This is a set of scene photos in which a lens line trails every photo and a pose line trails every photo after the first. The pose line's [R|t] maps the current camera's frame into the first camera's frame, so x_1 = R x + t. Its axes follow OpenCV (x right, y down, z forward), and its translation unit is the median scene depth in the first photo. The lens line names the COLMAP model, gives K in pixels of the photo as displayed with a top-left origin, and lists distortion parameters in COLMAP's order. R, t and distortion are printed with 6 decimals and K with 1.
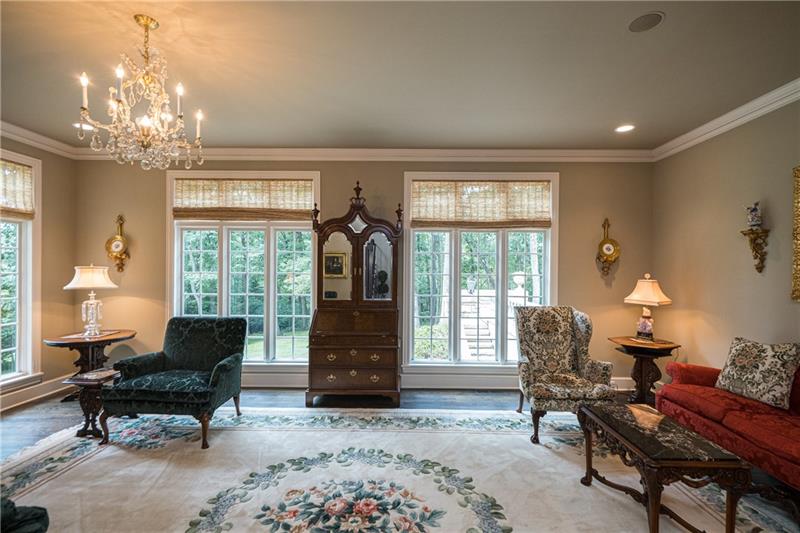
lens RADIAL K [[371.1, 0, 403.9], [0, 371.1, 270.7], [0, 0, 1]] dist [0.005526, 0.000696]
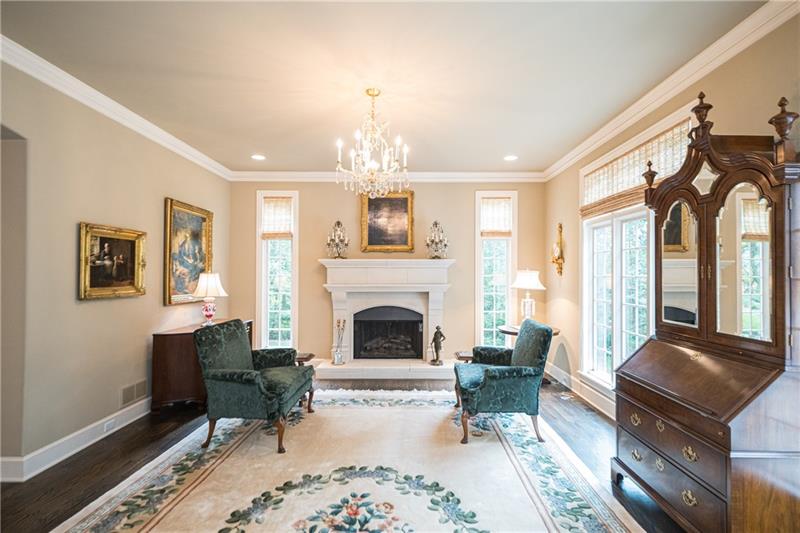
lens RADIAL K [[382.9, 0, 401.4], [0, 382.9, 268.4], [0, 0, 1]] dist [0.018630, 0.000050]
pose [[-0.008242, -0.022638, -0.999710, 0.399368], [0.002203, 0.999741, -0.022657, 0.007603], [0.999964, -0.002389, -0.008190, 0.598553]]
